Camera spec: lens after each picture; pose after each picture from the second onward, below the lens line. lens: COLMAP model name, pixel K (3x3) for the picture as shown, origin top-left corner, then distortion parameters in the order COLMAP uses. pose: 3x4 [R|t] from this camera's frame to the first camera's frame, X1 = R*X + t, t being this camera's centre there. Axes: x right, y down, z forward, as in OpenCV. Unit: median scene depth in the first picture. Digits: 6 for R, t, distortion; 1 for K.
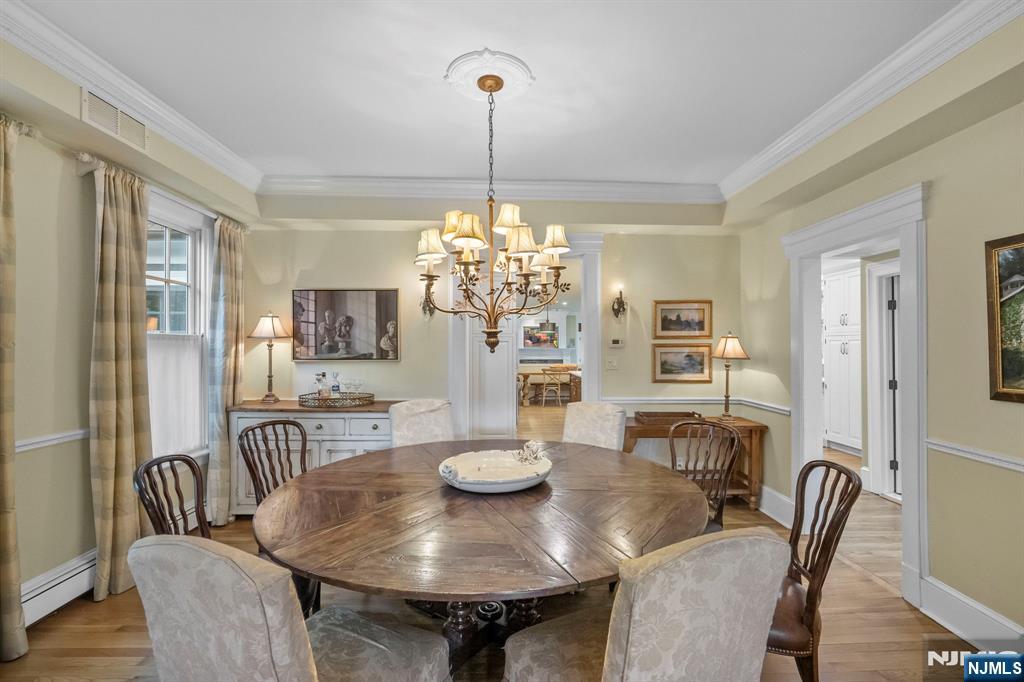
lens RADIAL K [[399.2, 0, 535.9], [0, 399.2, 340.3], [0, 0, 1]] dist [0.000569, 0.000032]
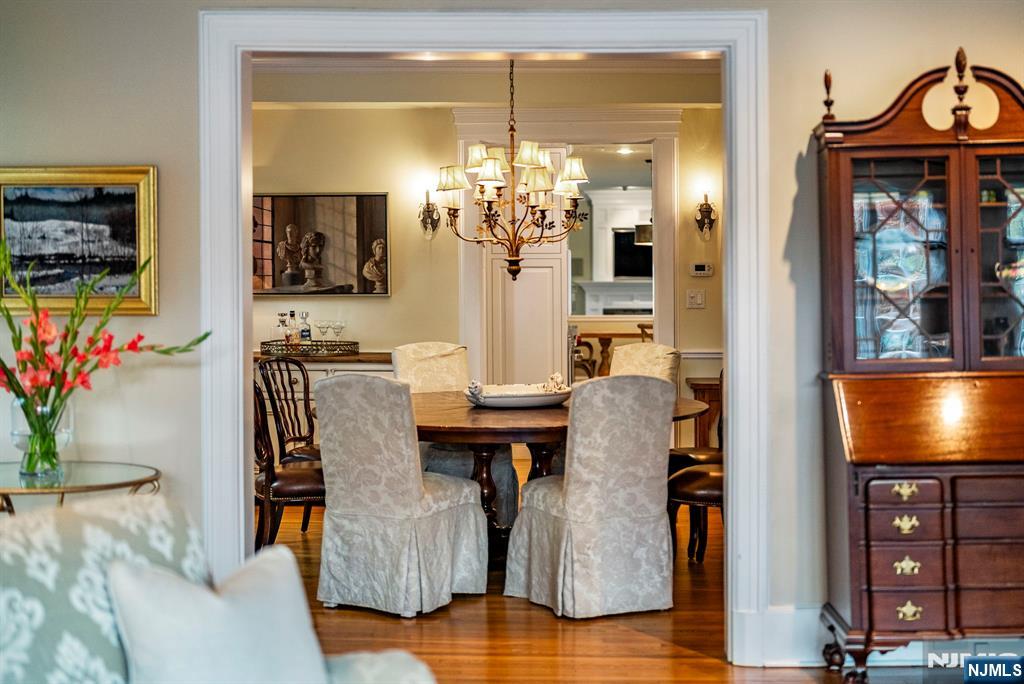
lens RADIAL K [[1534.3, 0, 512.9], [0, 1534.3, 307.4], [0, 0, 1]] dist [0.013137, 0.046827]
pose [[0.990599, -0.000119, -0.136799, 0.295659], [0.004770, 0.999422, 0.033671, -0.021968], [0.136716, -0.034007, 0.990026, -2.011725]]
